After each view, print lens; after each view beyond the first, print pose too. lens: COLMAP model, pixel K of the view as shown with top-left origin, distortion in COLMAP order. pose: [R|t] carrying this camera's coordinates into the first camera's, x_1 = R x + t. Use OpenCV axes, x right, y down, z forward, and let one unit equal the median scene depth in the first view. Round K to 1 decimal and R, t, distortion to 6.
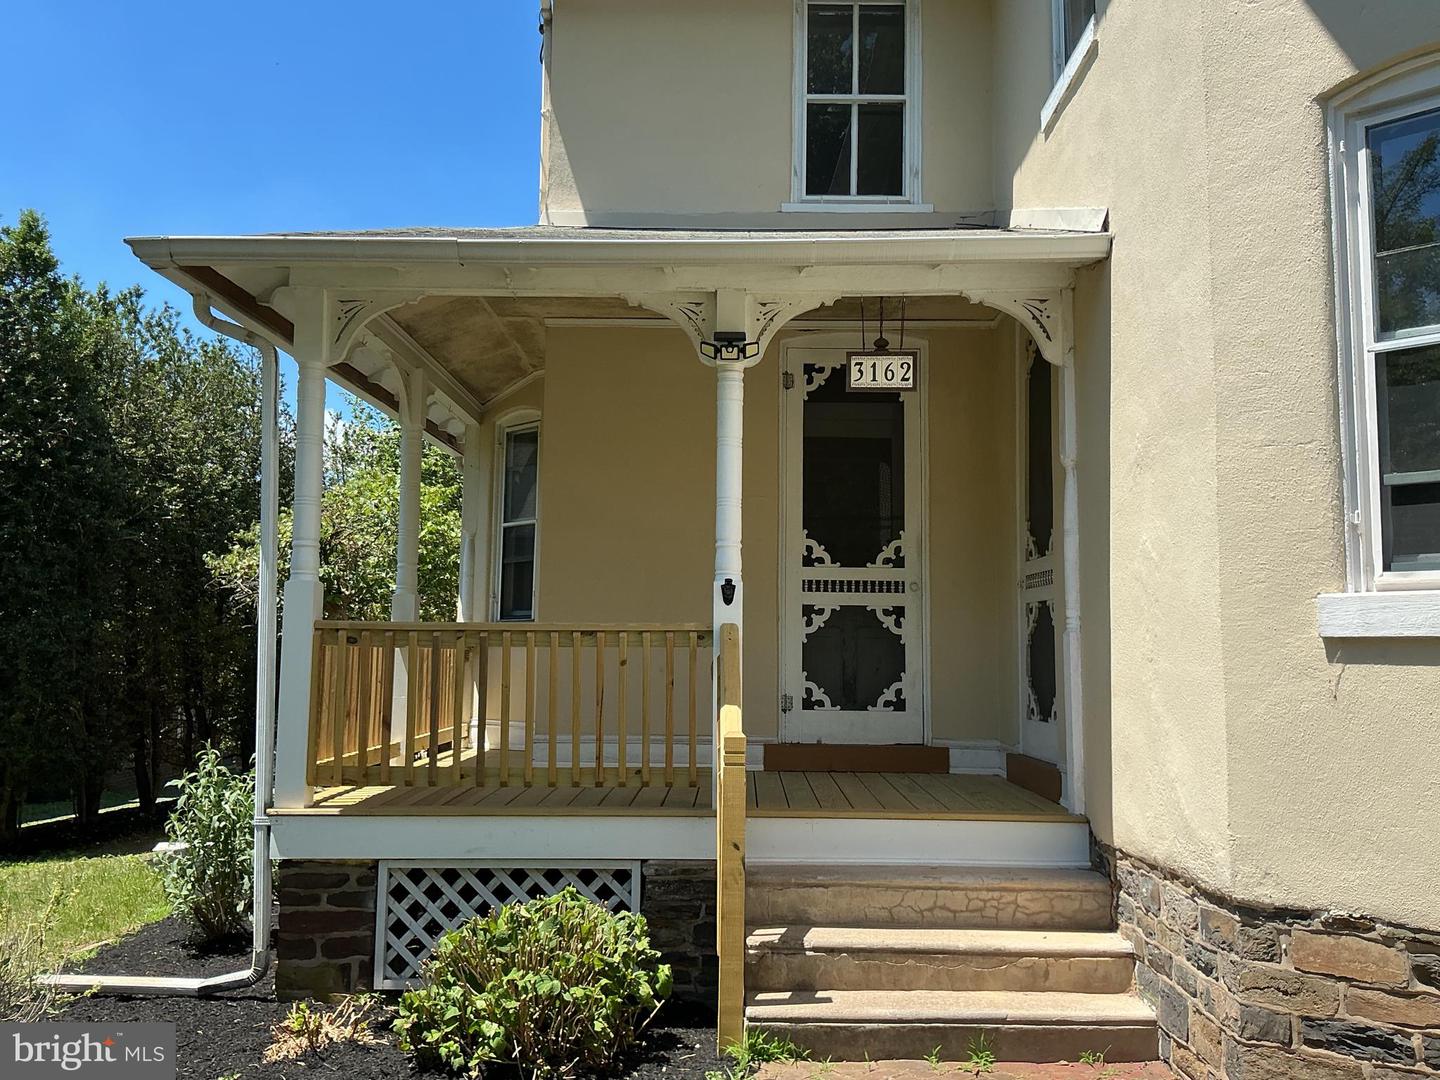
lens RADIAL K [[1208.2, 0, 715.0], [0, 1208.2, 542.1], [0, 0, 1]] dist [0.073824, -0.119030]
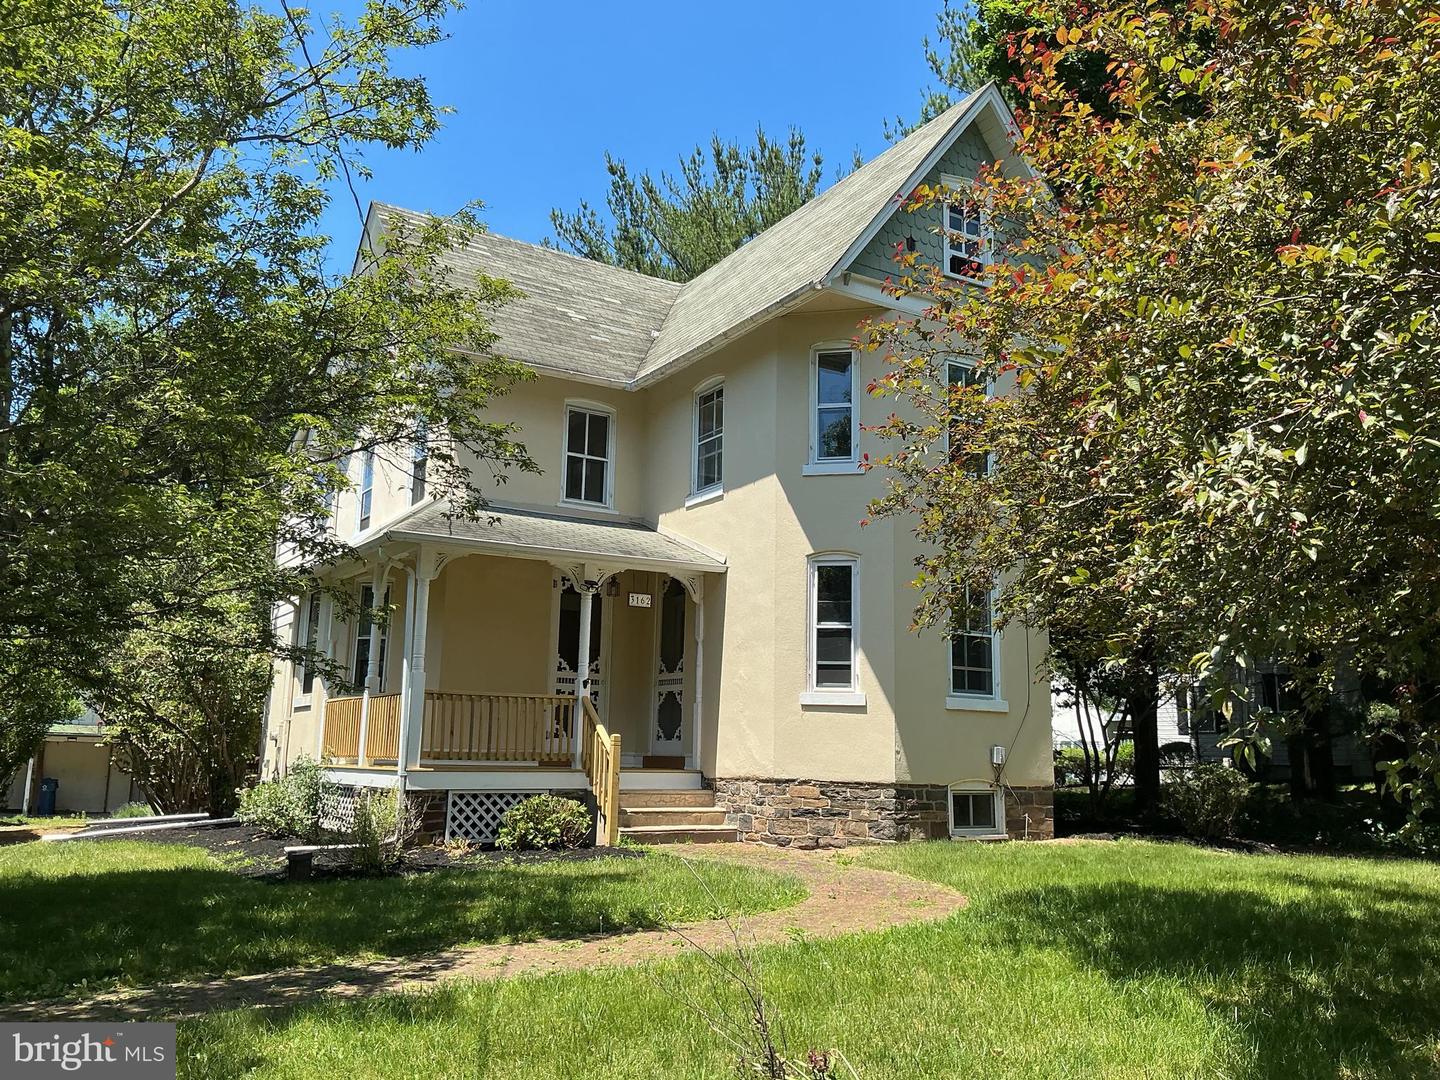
lens RADIAL K [[1208.2, 0, 714.5], [0, 1208.2, 538.8], [0, 0, 1]] dist [0.073824, -0.119030]
pose [[0.844418, 0.102832, 0.525722, -1.143622], [-0.063368, 0.993686, -0.092585, -0.043270], [-0.531923, 0.044866, 0.845603, -1.331019]]
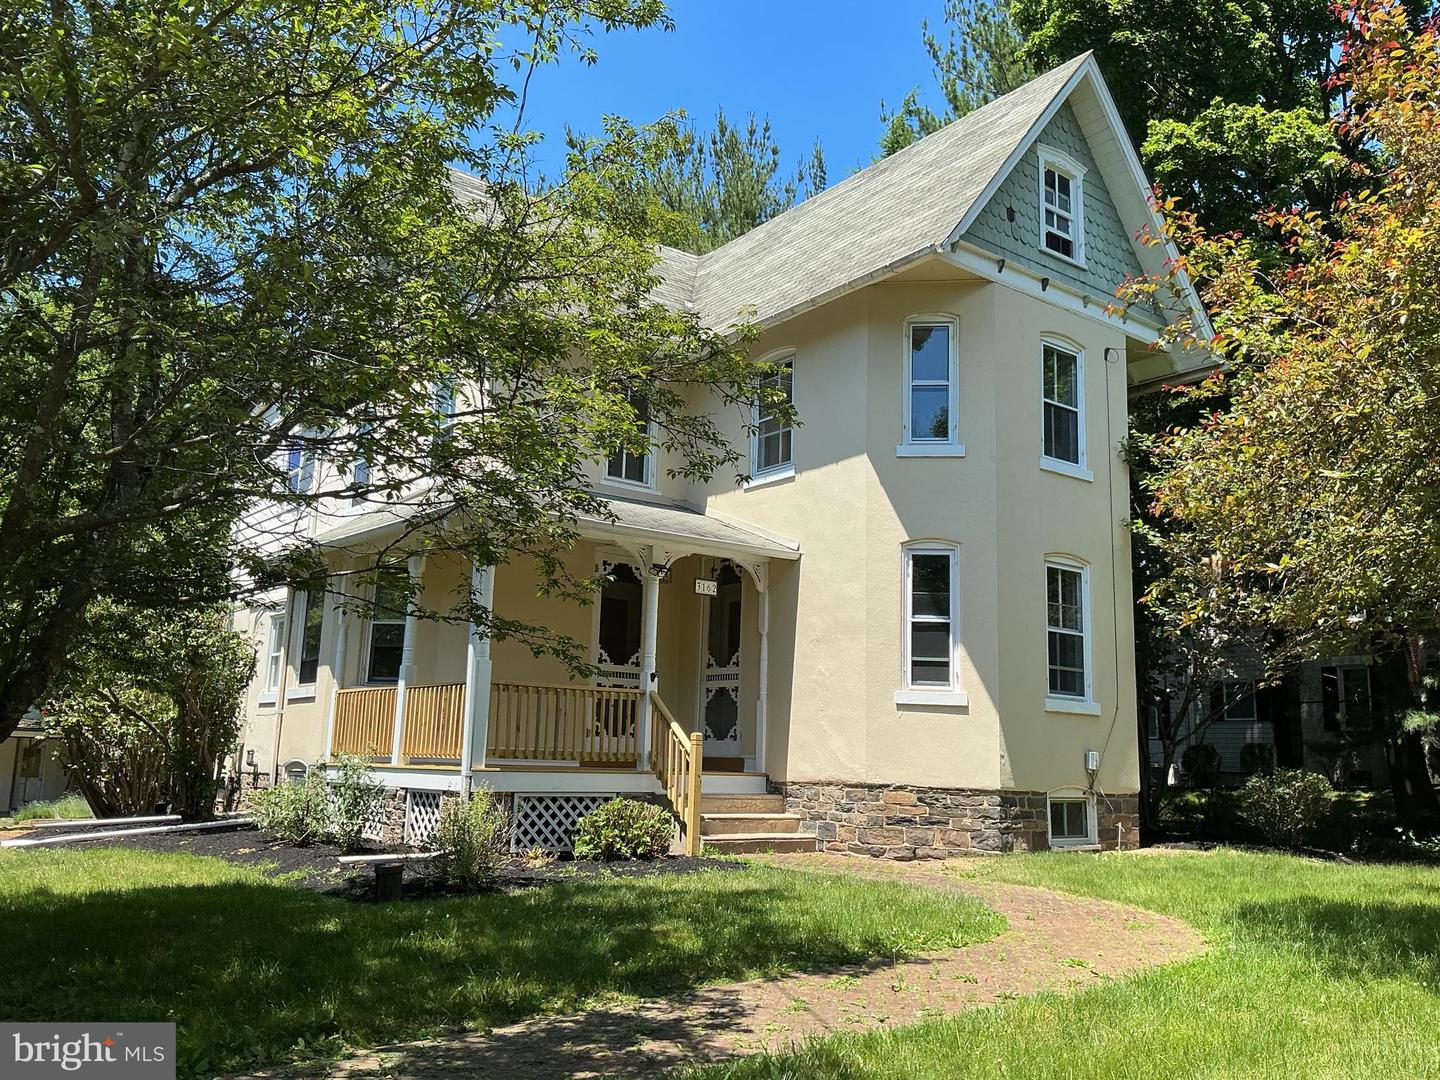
lens RADIAL K [[1208.2, 0, 711.5], [0, 1208.2, 538.5], [0, 0, 1]] dist [0.073824, -0.119030]
pose [[0.780360, 0.128024, 0.612085, -1.370263], [-0.082349, 0.991333, -0.102359, 0.007145], [-0.619884, 0.029473, 0.784139, -0.907156]]
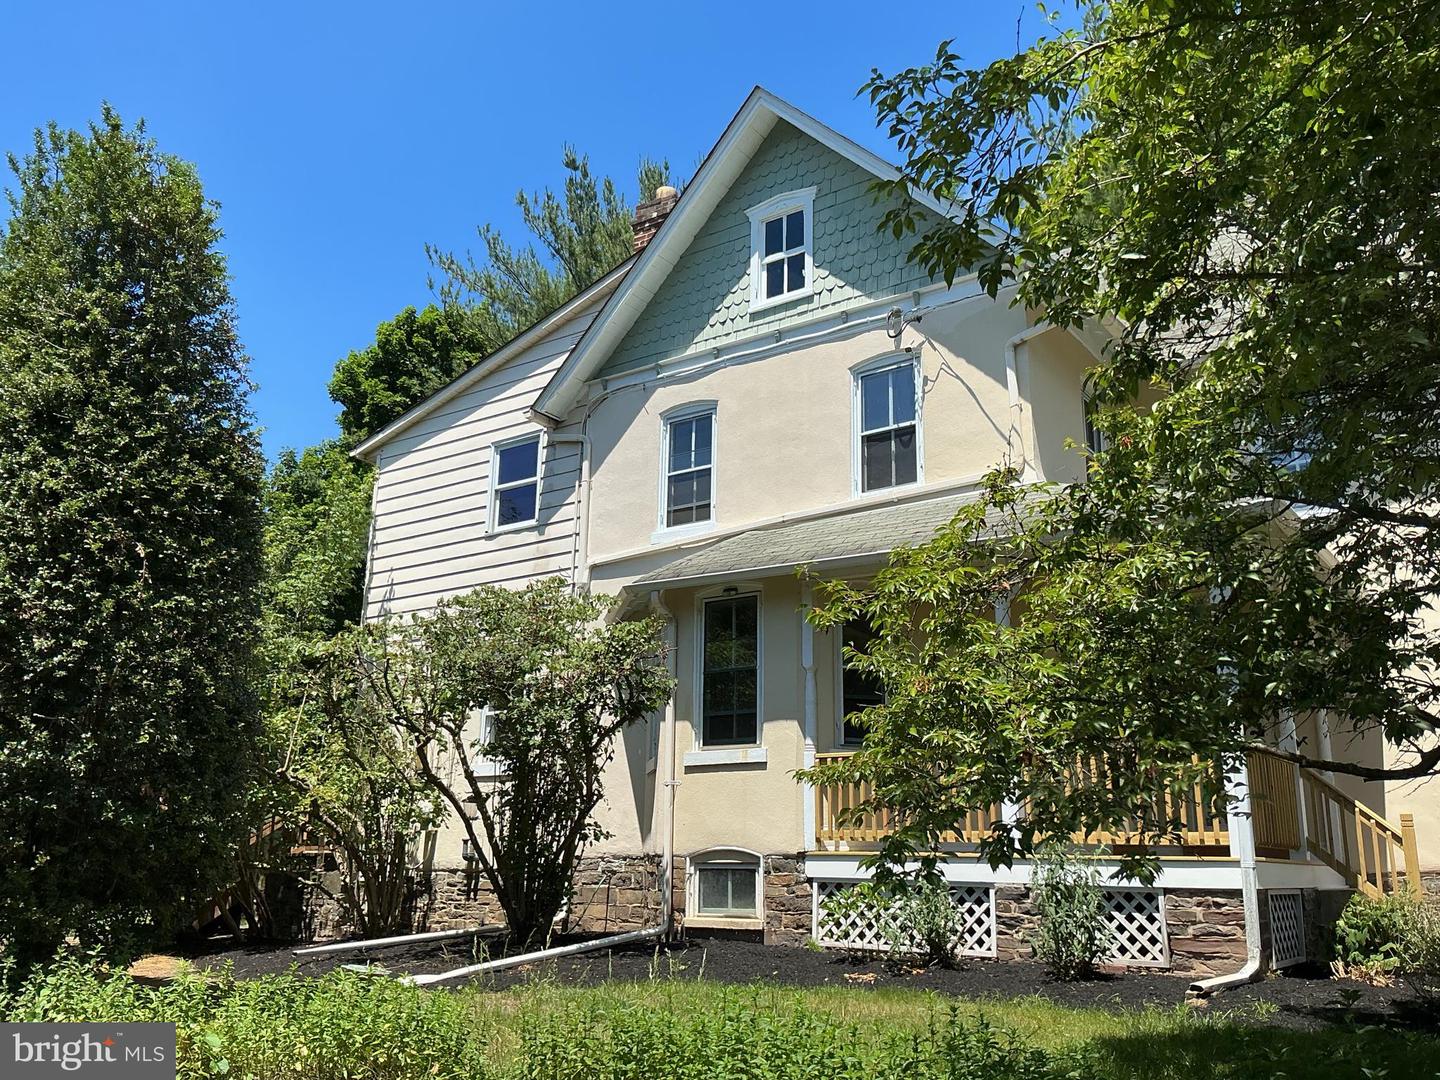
lens RADIAL K [[1208.2, 0, 720.0], [0, 1208.2, 540.8], [0, 0, 1]] dist [0.073824, -0.119030]
pose [[0.572342, 0.215553, 0.791178, -2.051090], [-0.090577, 0.975547, -0.200259, 0.191380], [-0.814998, 0.042954, 0.577870, 0.550572]]
